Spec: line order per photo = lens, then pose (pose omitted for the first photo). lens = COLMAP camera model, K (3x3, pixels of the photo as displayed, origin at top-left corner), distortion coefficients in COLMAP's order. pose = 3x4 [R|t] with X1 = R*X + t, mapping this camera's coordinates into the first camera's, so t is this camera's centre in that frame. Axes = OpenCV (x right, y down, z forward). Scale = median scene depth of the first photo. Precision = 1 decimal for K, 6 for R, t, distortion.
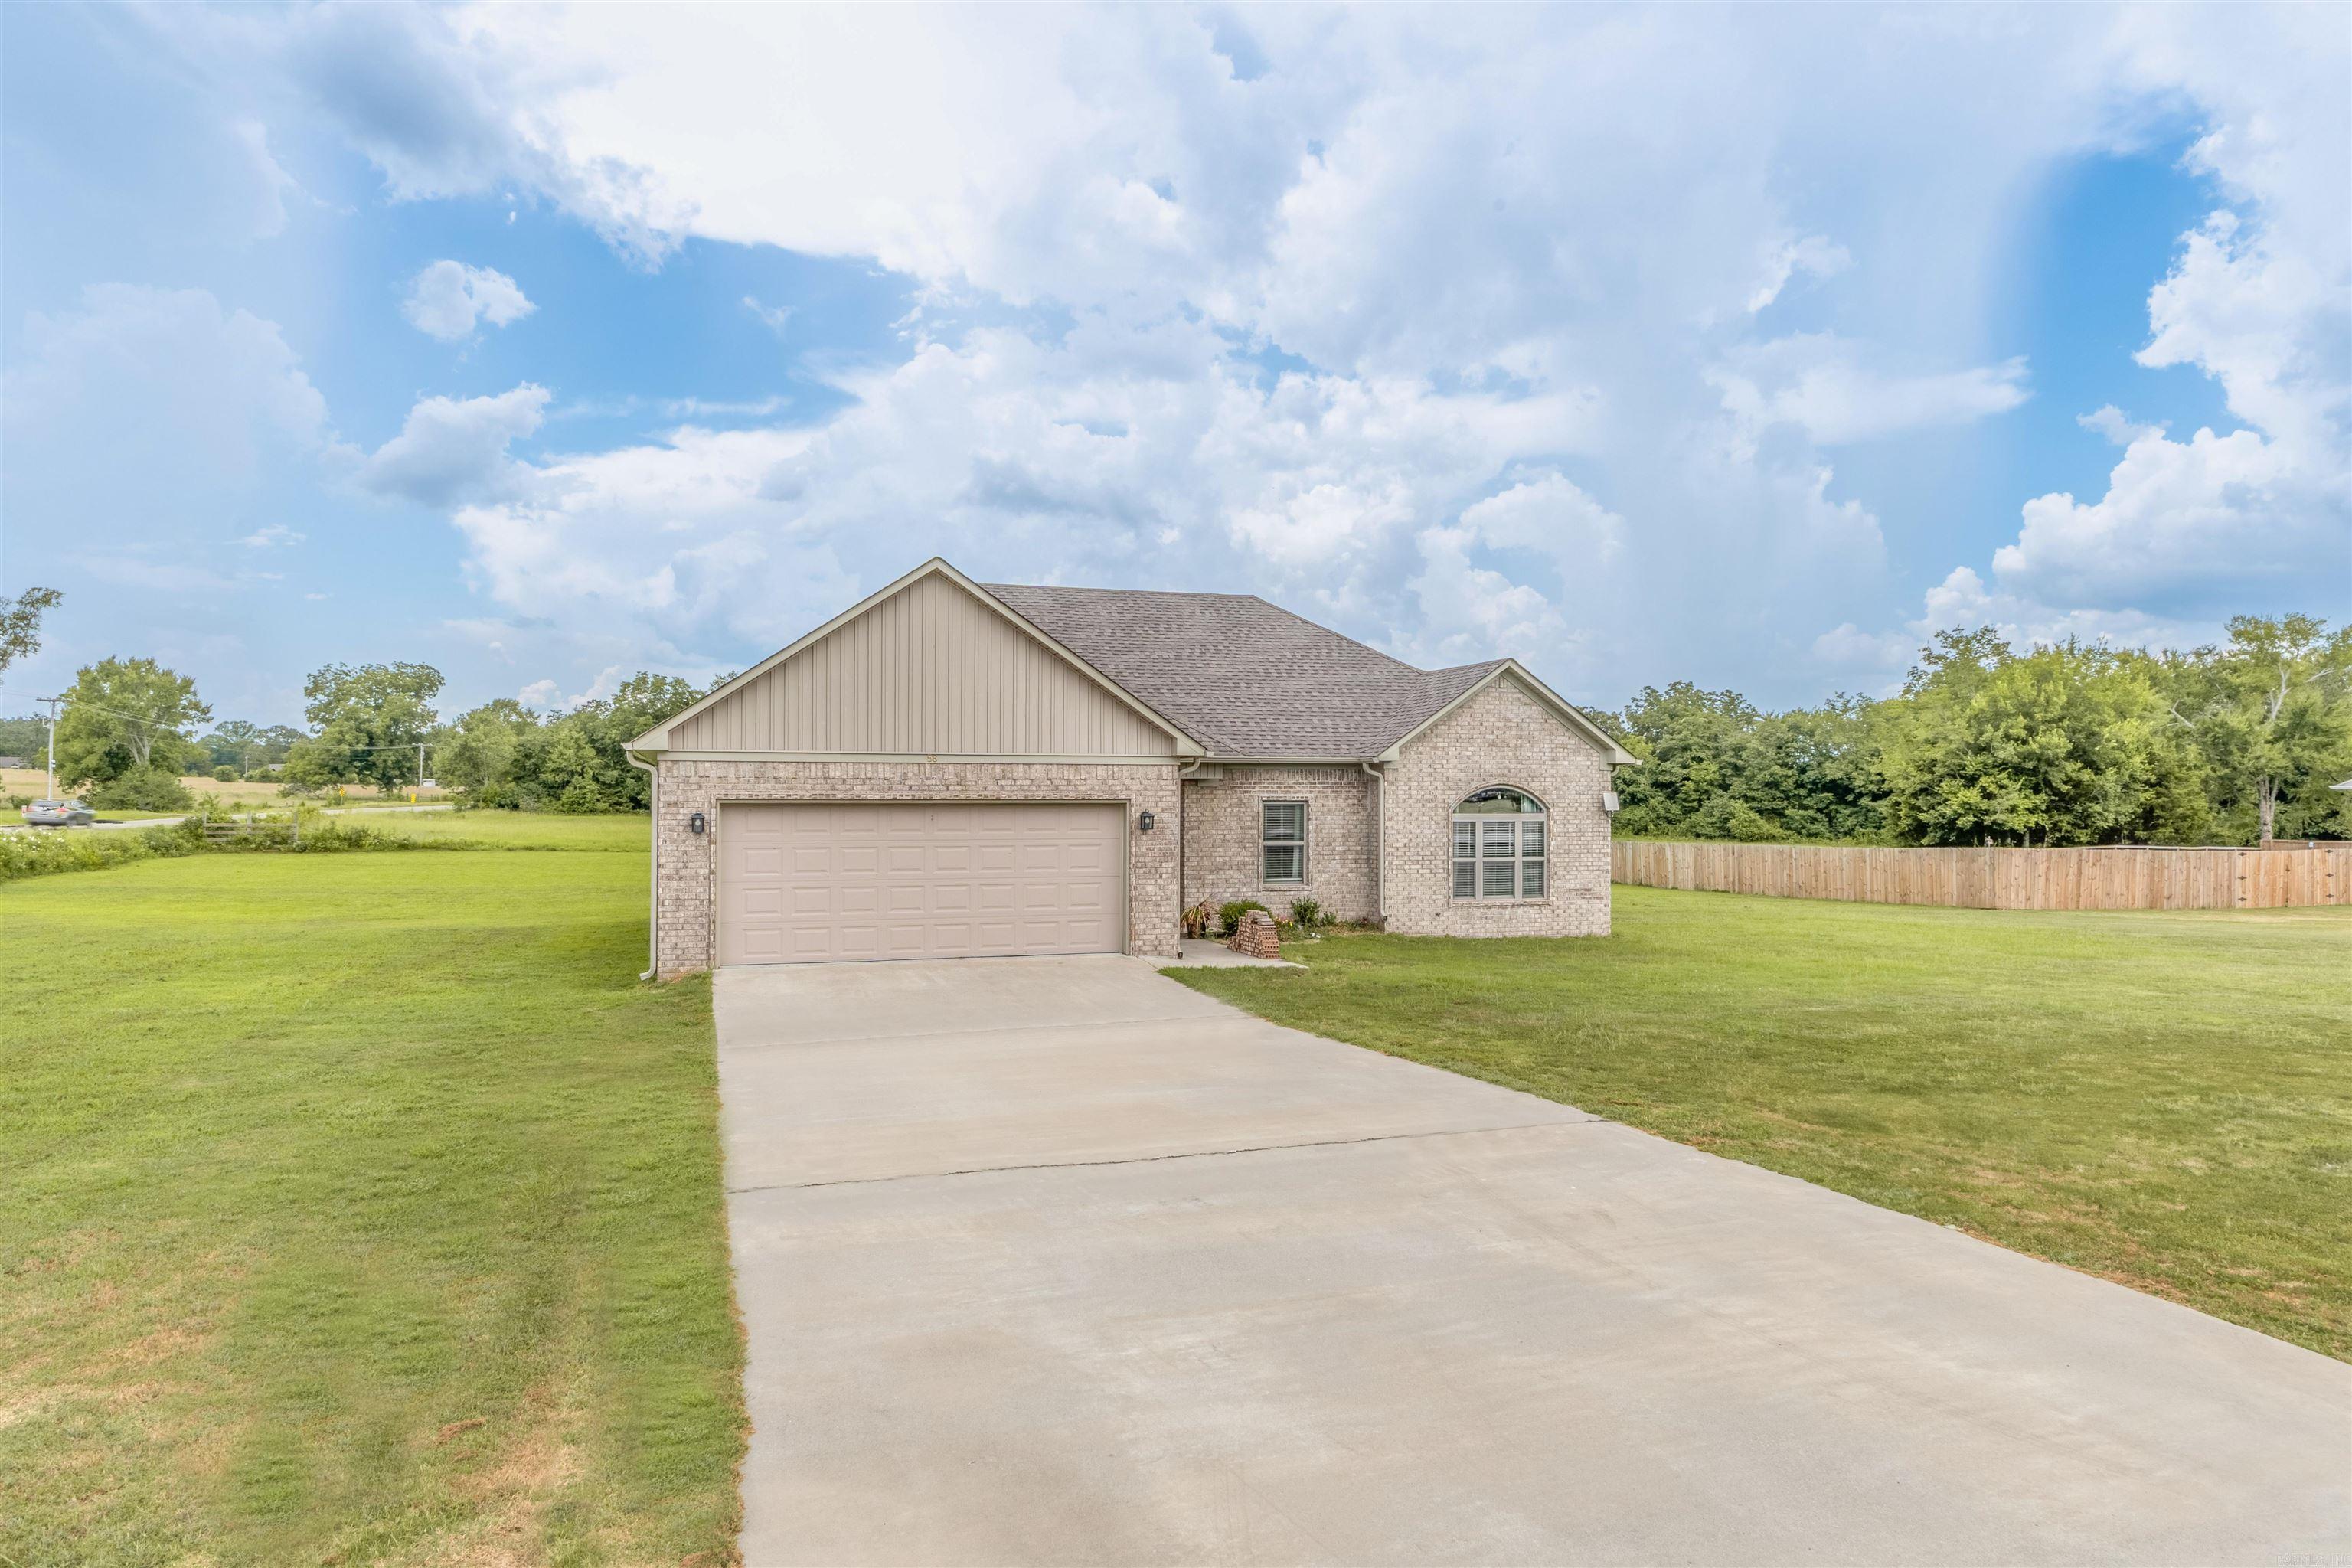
lens RADIAL K [[1567.1, 0, 1176.8], [0, 1567.1, 790.5], [0, 0, 1]] dist [0.004480, 0.000212]
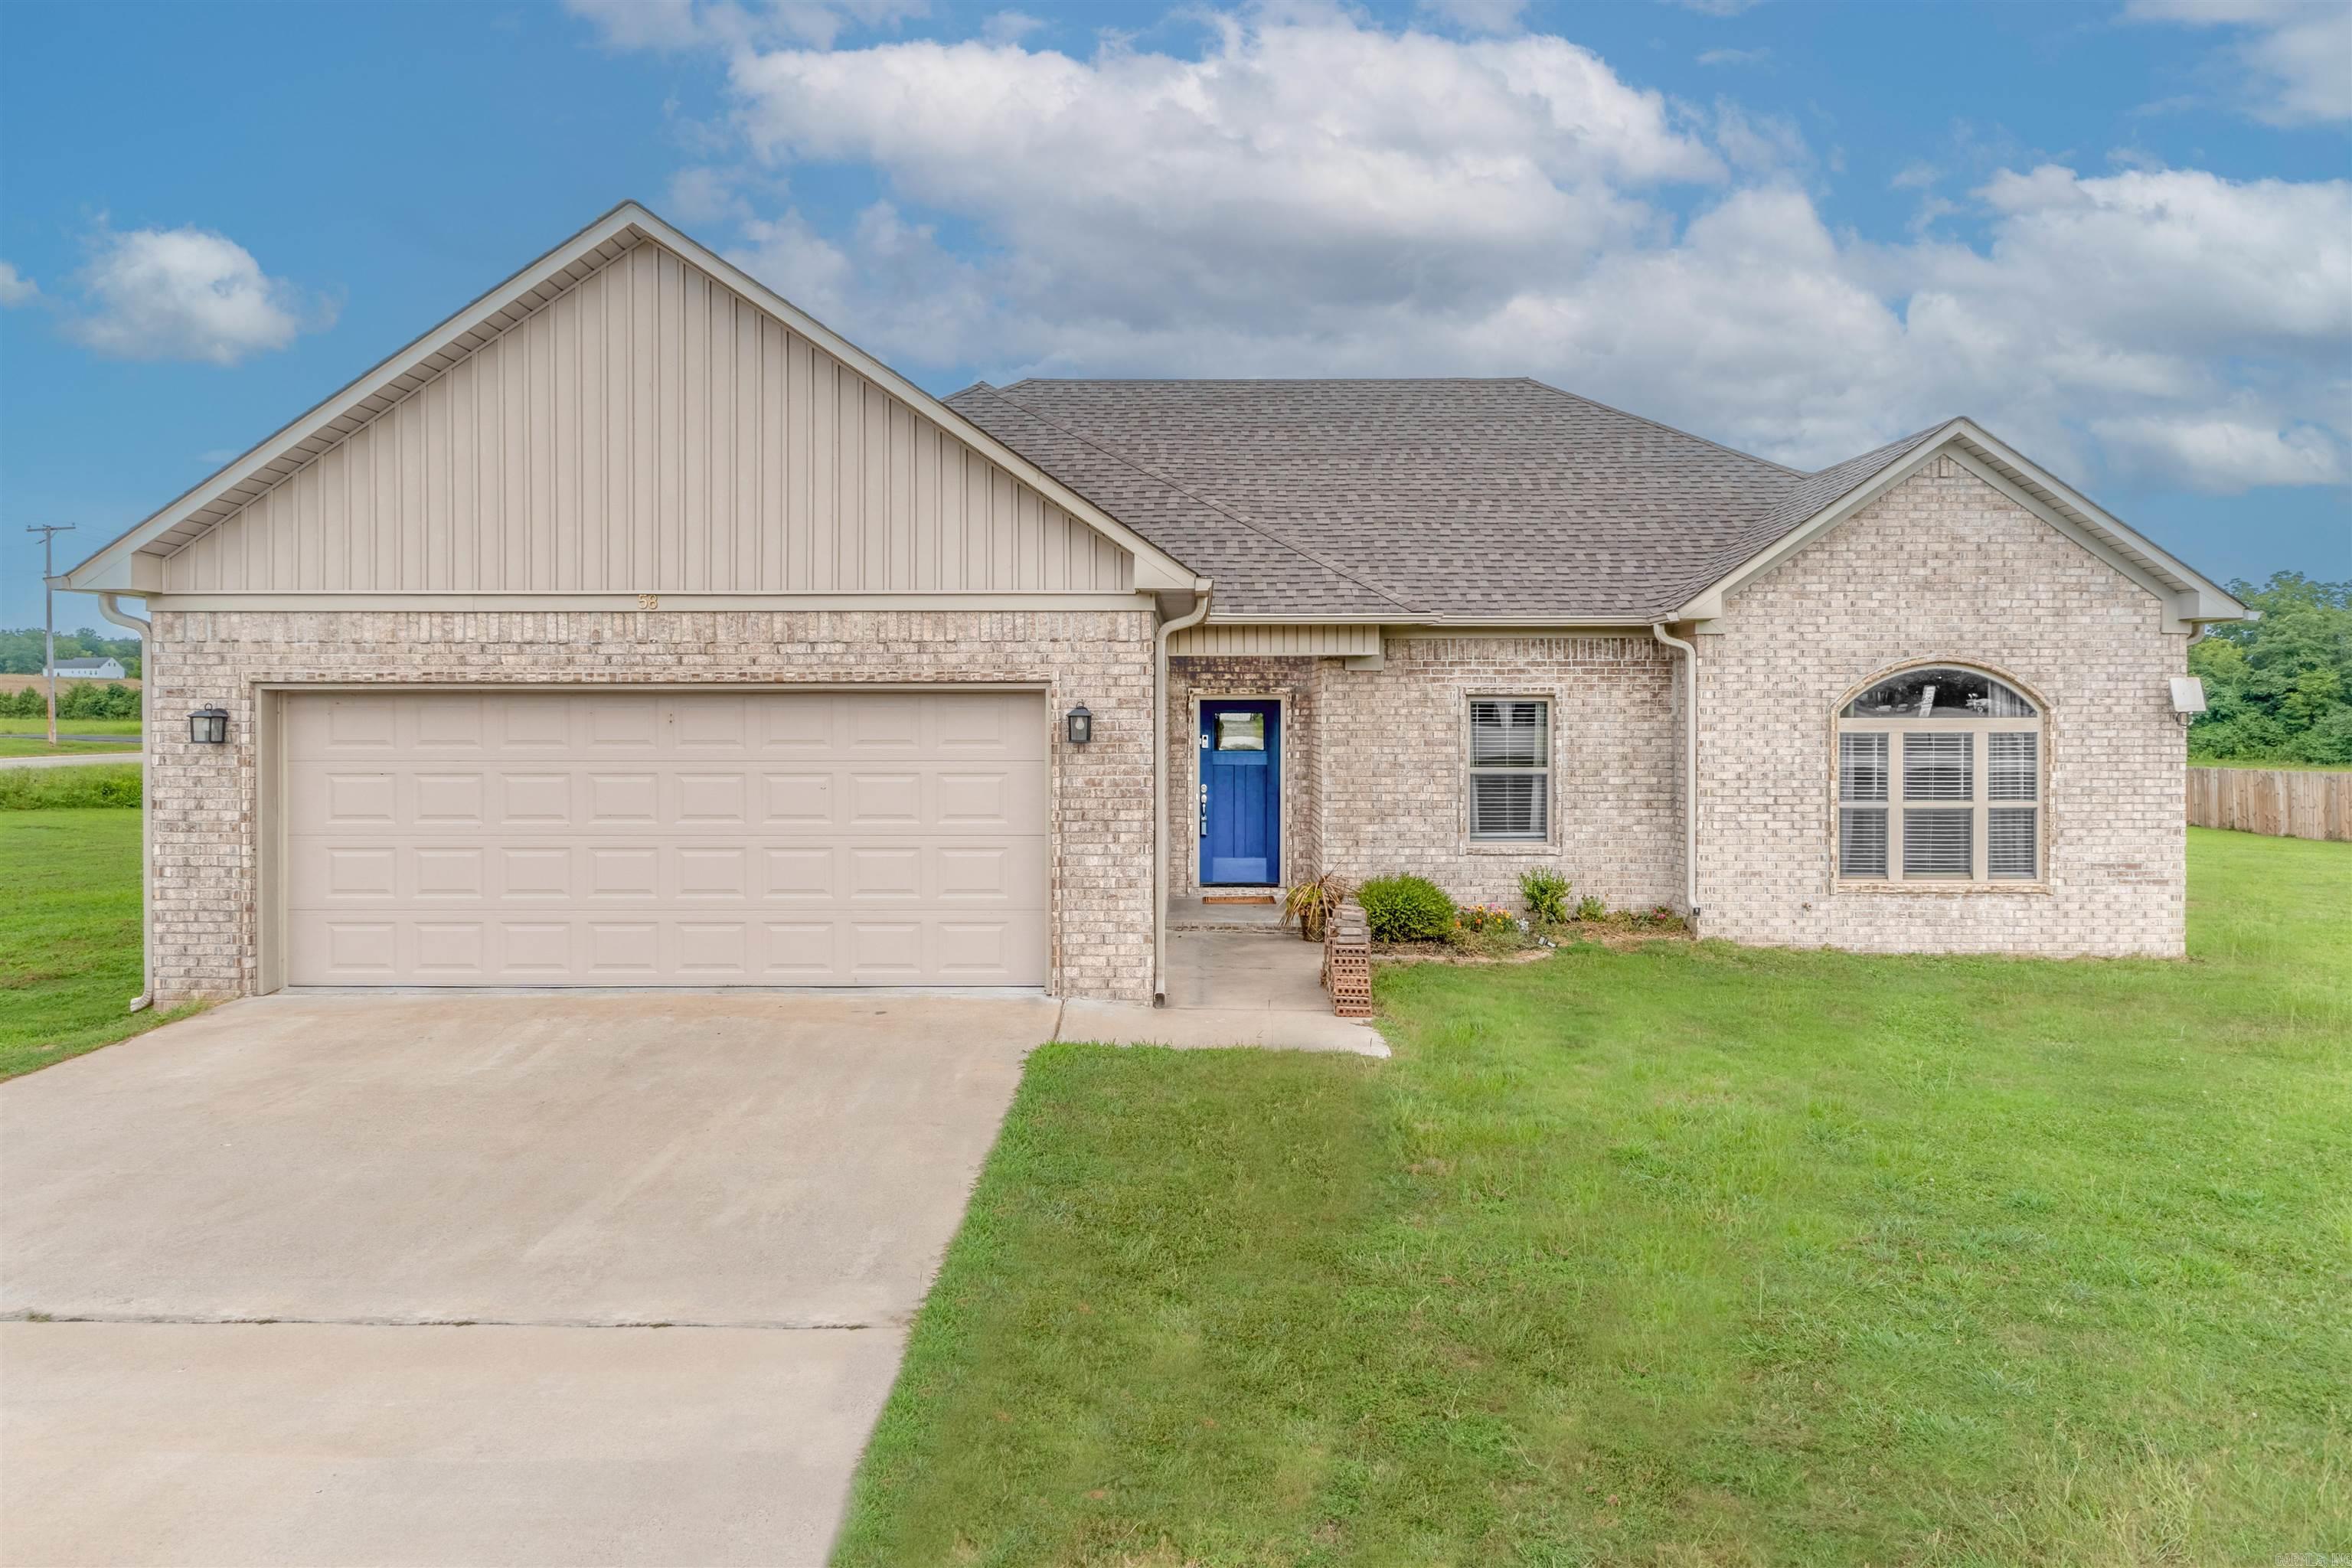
lens RADIAL K [[1434.5, 0, 1195.0], [0, 1434.5, 732.2], [0, 0, 1]] dist [-0.001424, 0.000946]
pose [[0.945037, 0.001758, -0.326960, 0.129027], [0.002754, 0.999907, 0.013335, 0.012542], [0.326953, -0.013502, 0.944944, 0.470231]]
